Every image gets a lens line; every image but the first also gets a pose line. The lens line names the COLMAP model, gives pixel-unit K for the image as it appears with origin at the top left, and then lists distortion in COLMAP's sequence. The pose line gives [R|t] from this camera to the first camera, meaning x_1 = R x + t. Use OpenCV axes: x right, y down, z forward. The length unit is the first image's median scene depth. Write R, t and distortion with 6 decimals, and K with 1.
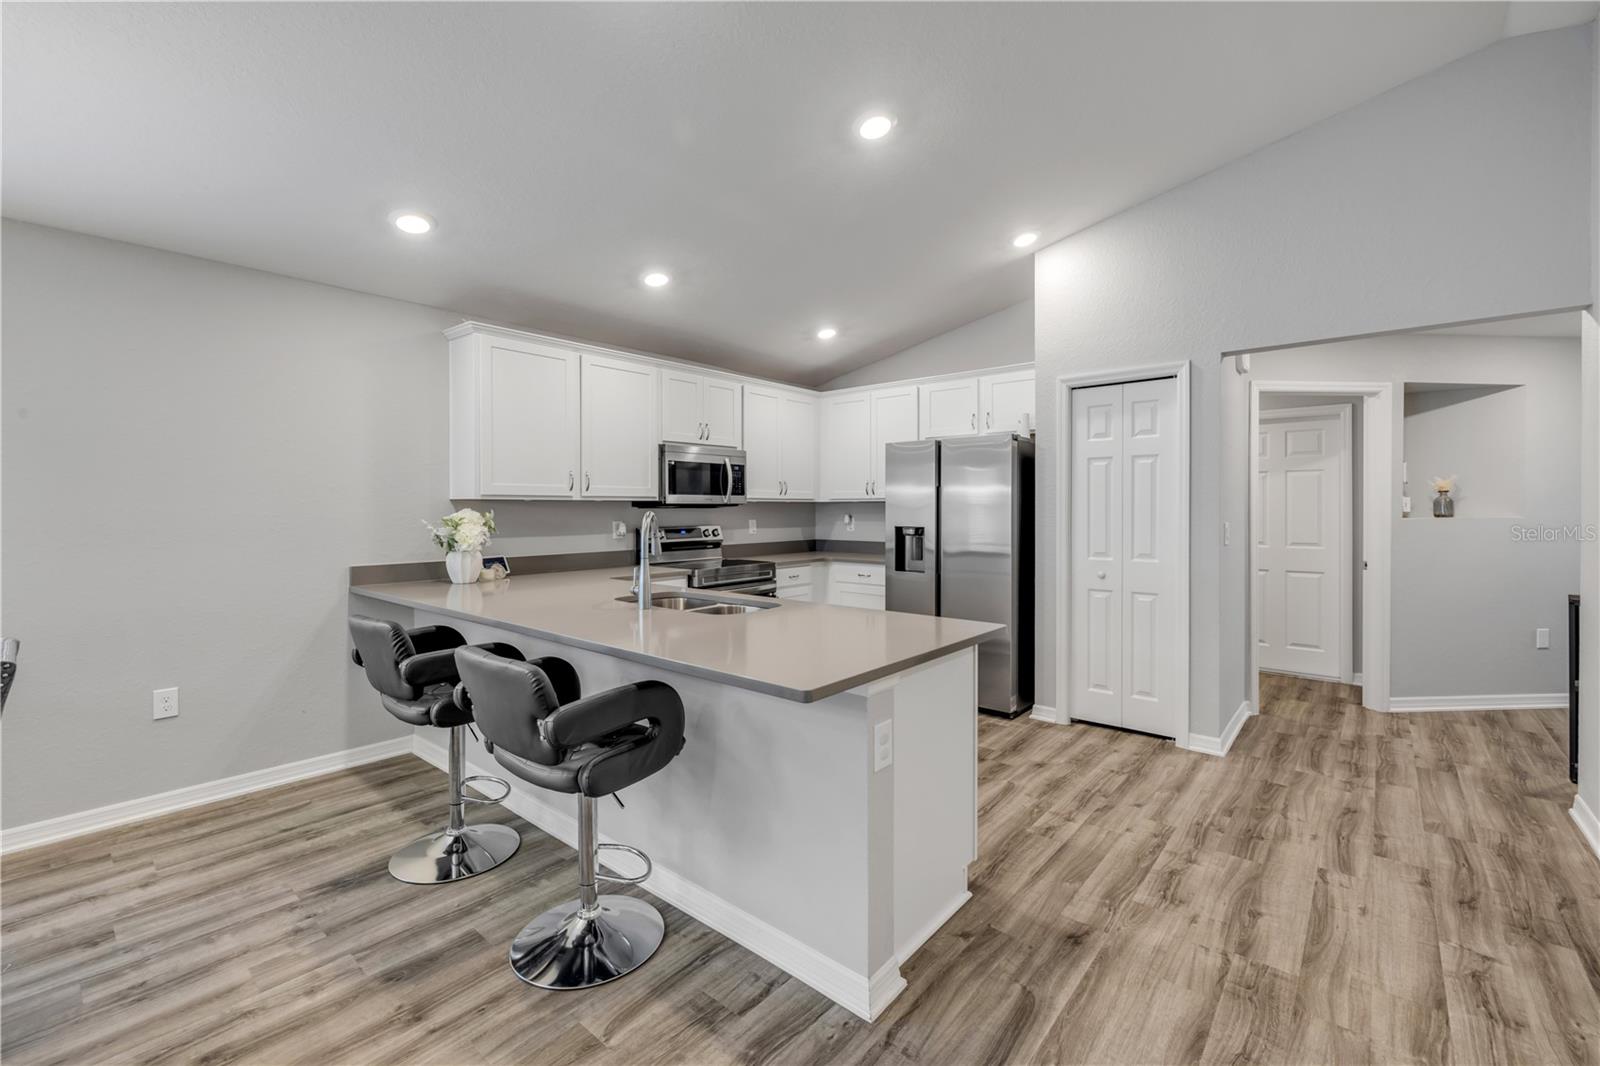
lens RADIAL K [[677.4, 0, 792.9], [0, 677.4, 510.3], [0, 0, 1]] dist [-0.000649, 0.000001]
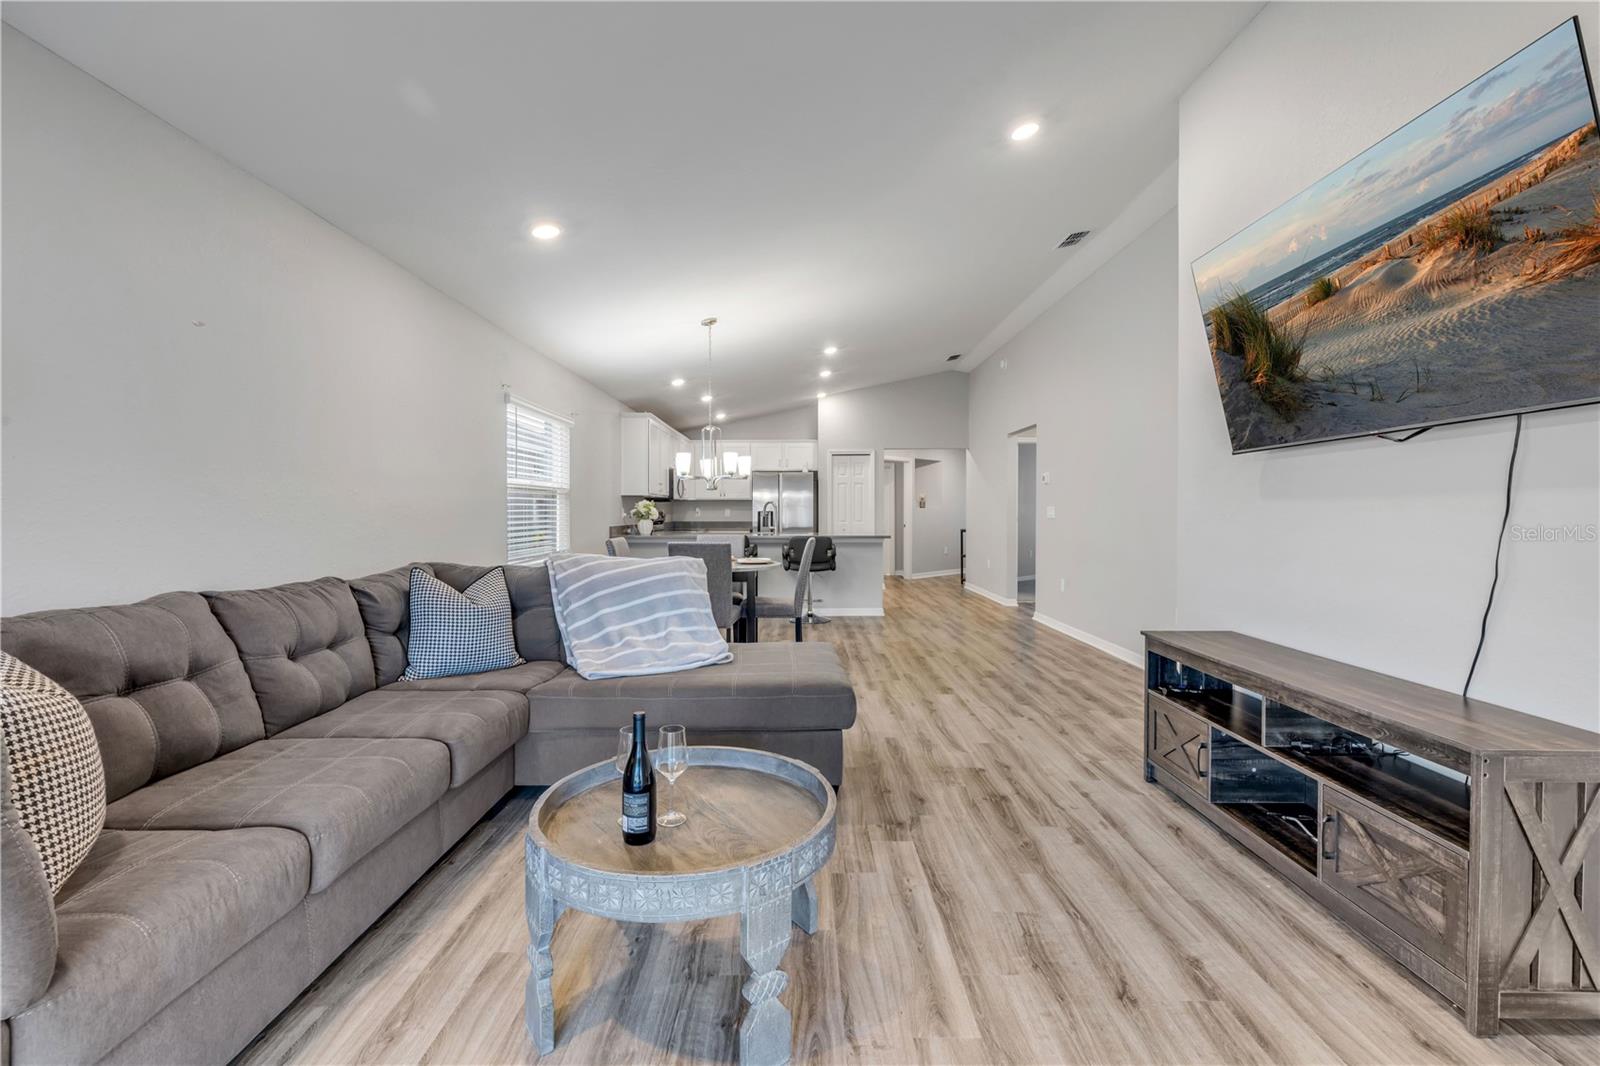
lens RADIAL K [[693.1, 0, 797.3], [0, 693.1, 517.8], [0, 0, 1]] dist [-0.001641, -0.000899]
pose [[0.755313, -0.004747, 0.655347, -1.587660], [0.003559, 0.999989, 0.003142, 0.050256], [-0.655354, -0.000040, 0.755322, -0.984796]]
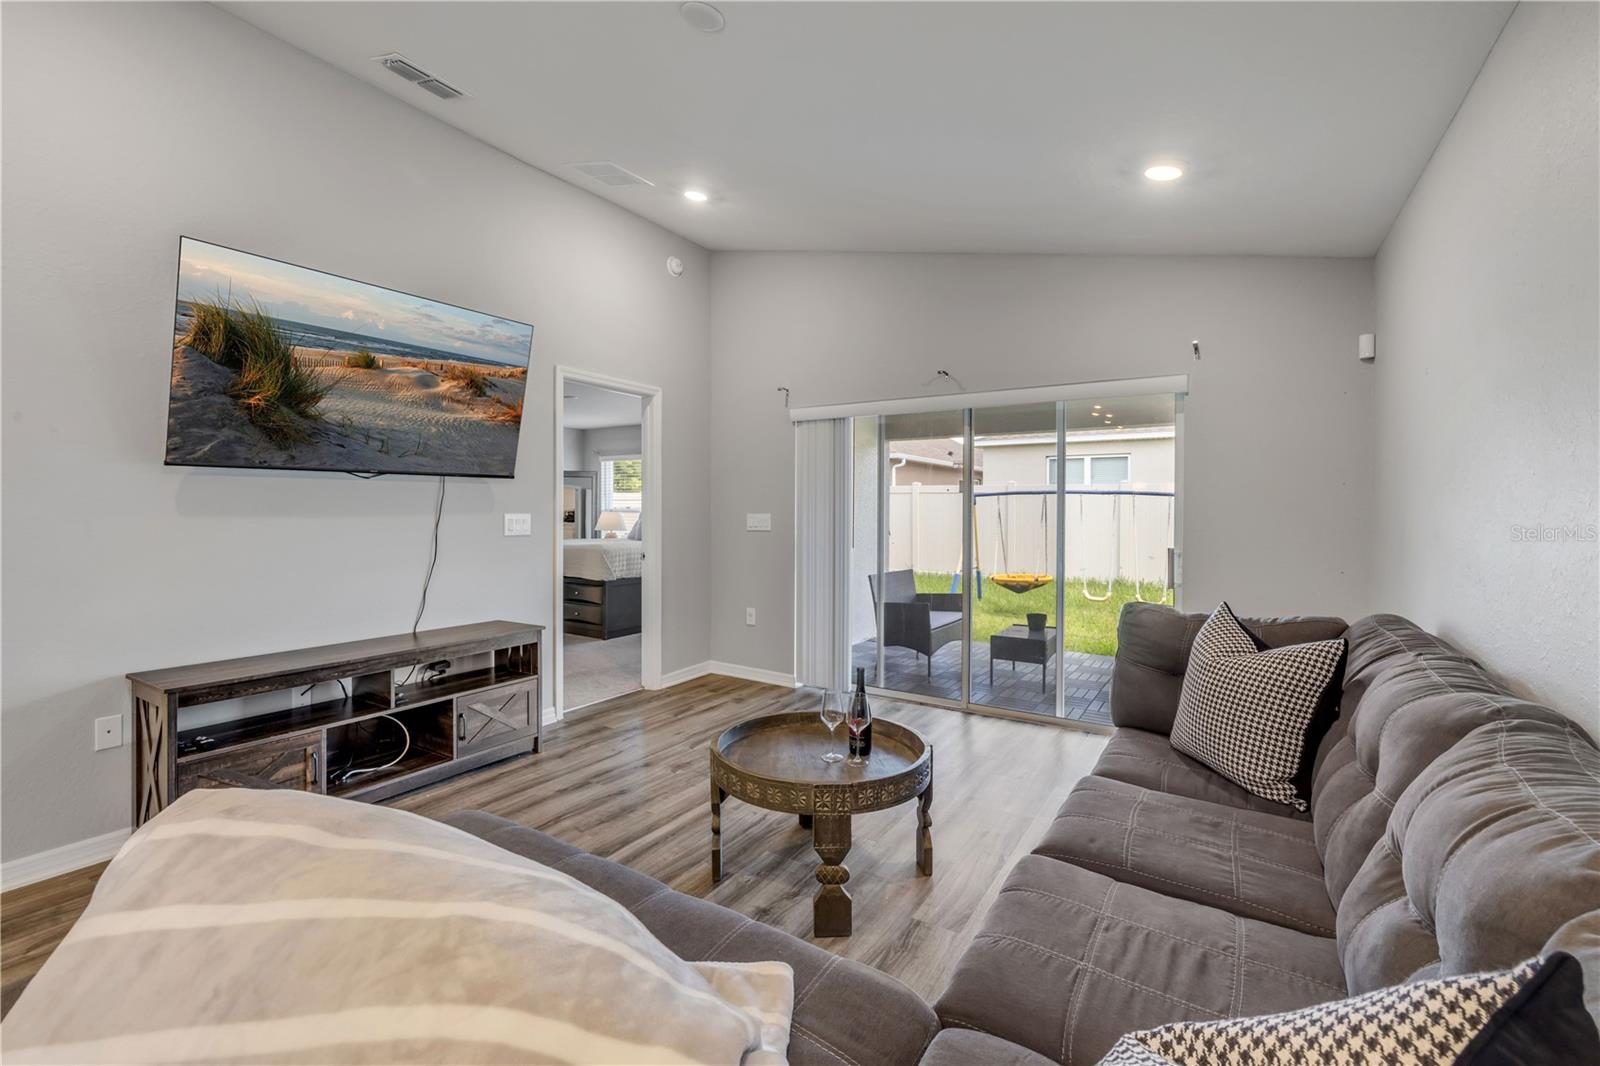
lens RADIAL K [[688.5, 0, 794.9], [0, 688.5, 530.3], [0, 0, 1]] dist [-0.002329, -0.000136]
pose [[-0.988617, -0.004205, -0.150396, -1.190812], [-0.010928, 0.998976, 0.043904, 0.007252], [0.150058, 0.045048, -0.987650, 0.112836]]
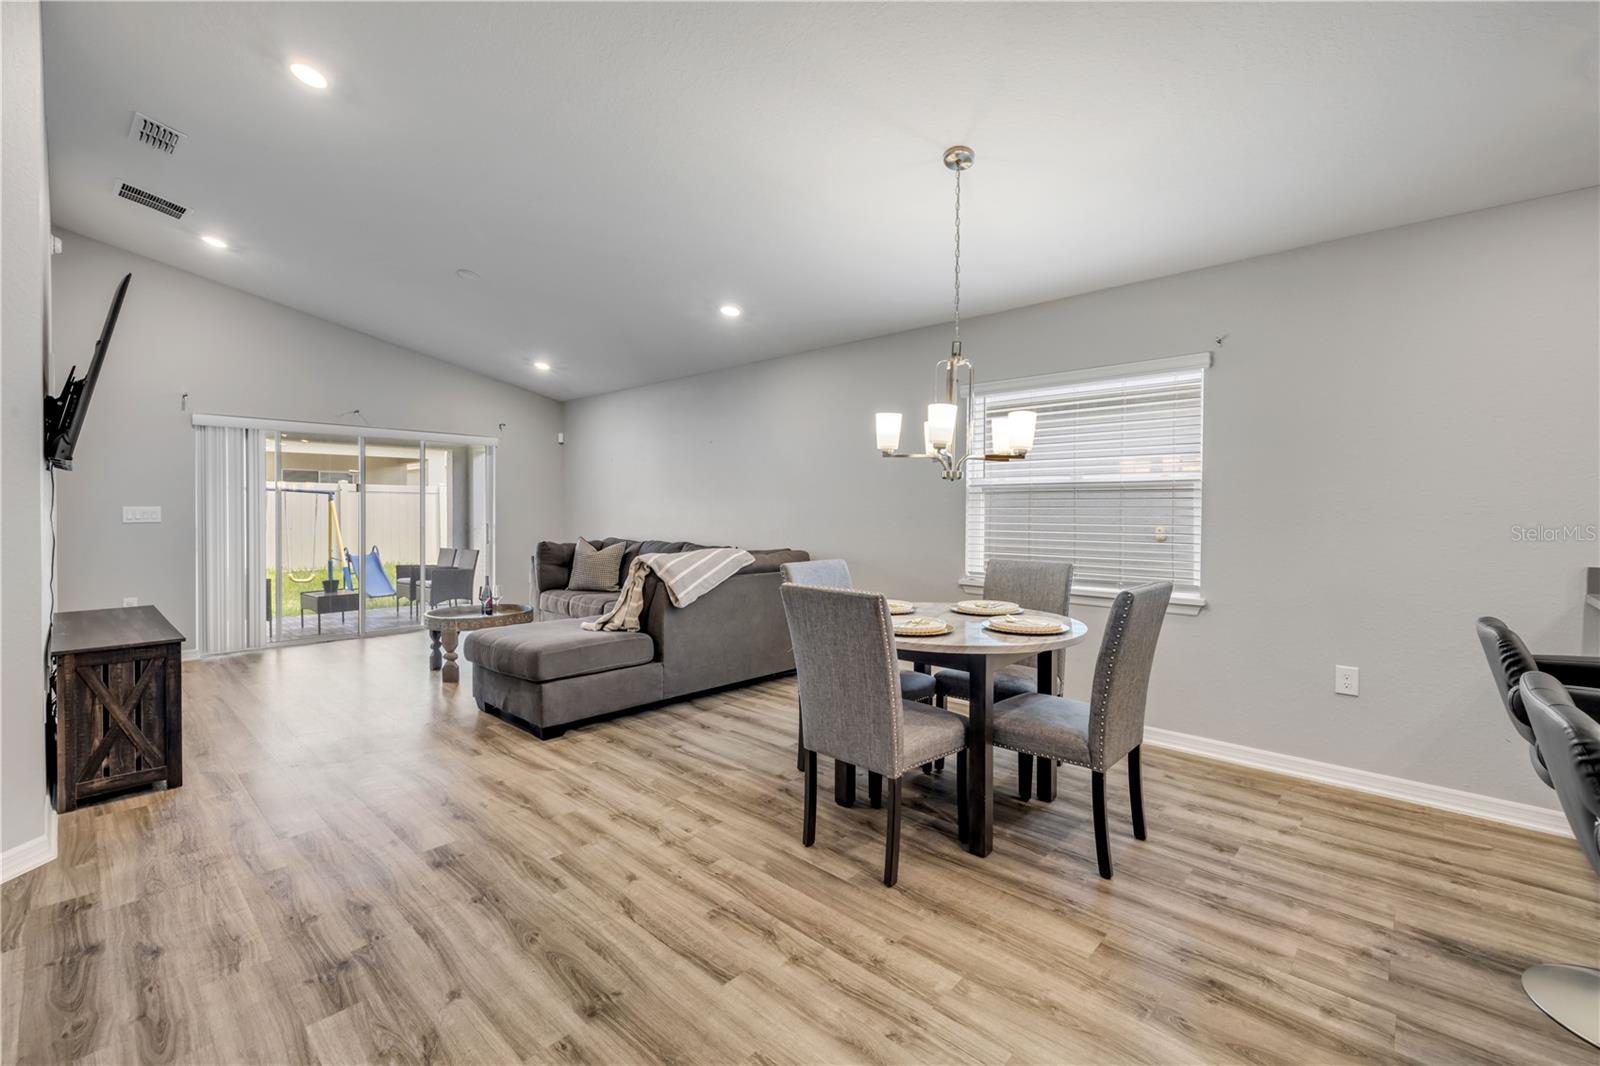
lens RADIAL K [[681.5, 0, 794.7], [0, 681.5, 517.6], [0, 0, 1]] dist [-0.000722, 0.000098]
pose [[-0.037460, 0.014423, -0.999194, 0.108719], [-0.008967, 0.999851, 0.014769, 0.025844], [0.999258, 0.009513, -0.037325, 0.167968]]
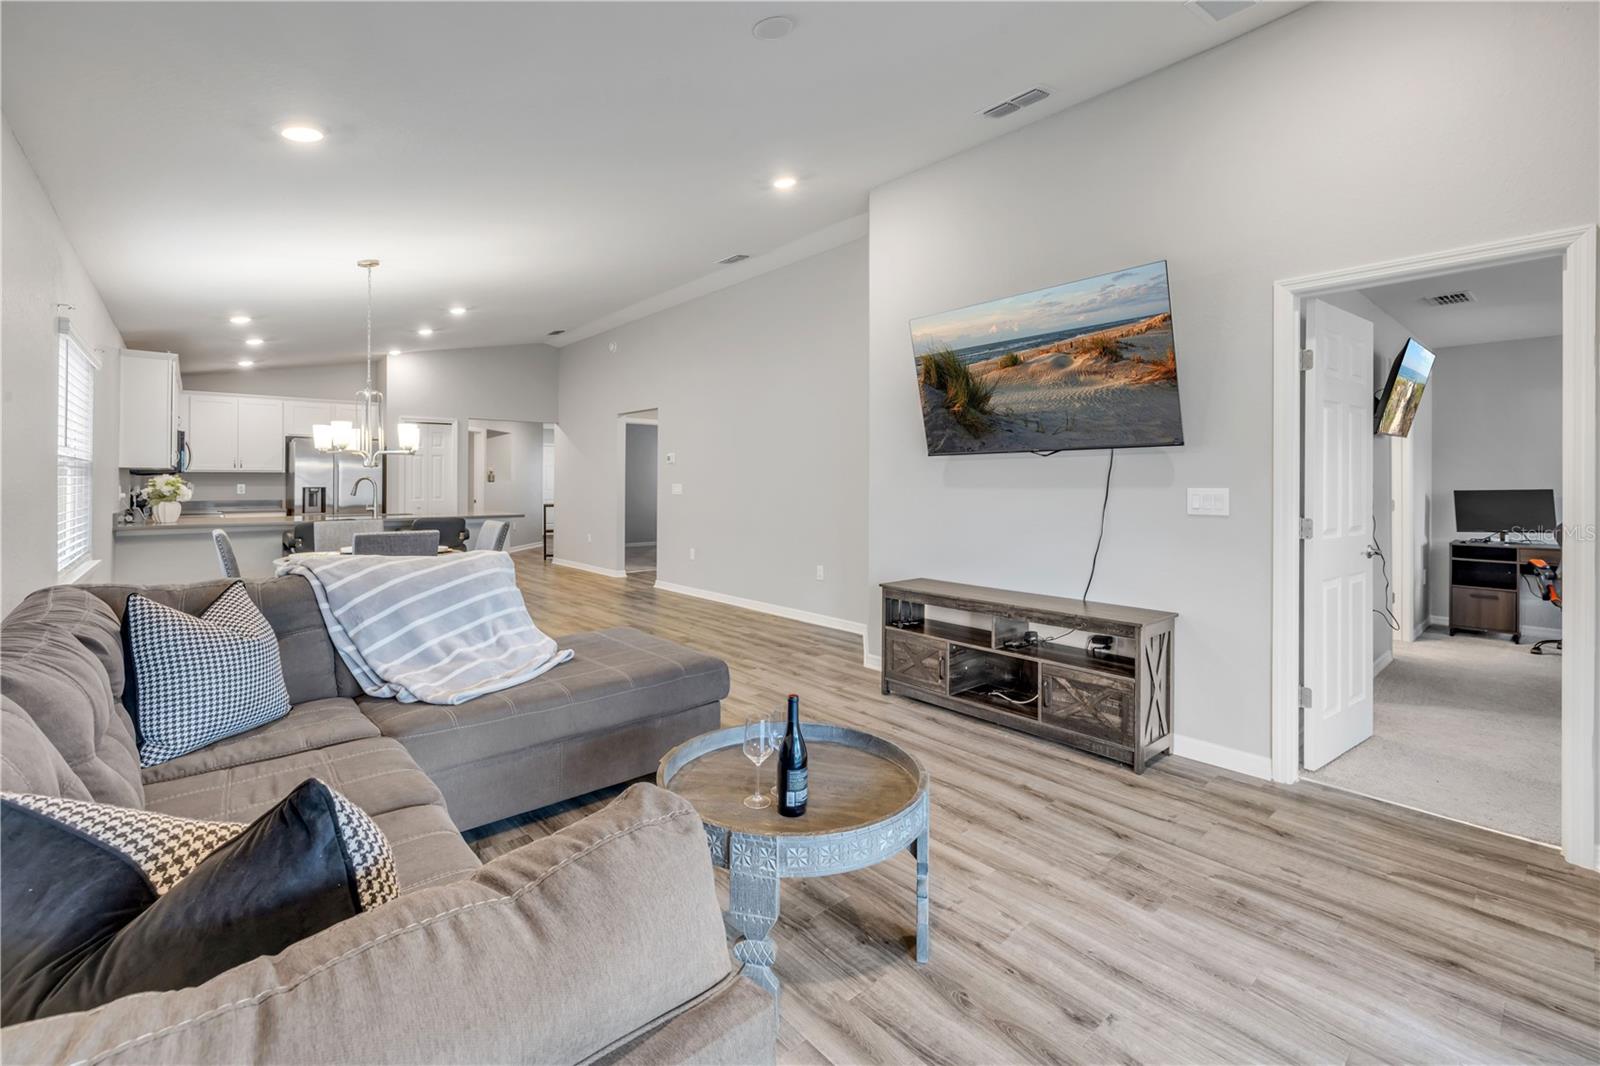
lens RADIAL K [[689.5, 0, 796.2], [0, 689.5, 476.9], [0, 0, 1]] dist [0.000158, -0.000126]
pose [[0.138282, 0.007886, 0.990361, -1.870118], [0.005169, 0.999949, -0.008684, 0.024844], [-0.990379, 0.006320, 0.138234, -0.638175]]
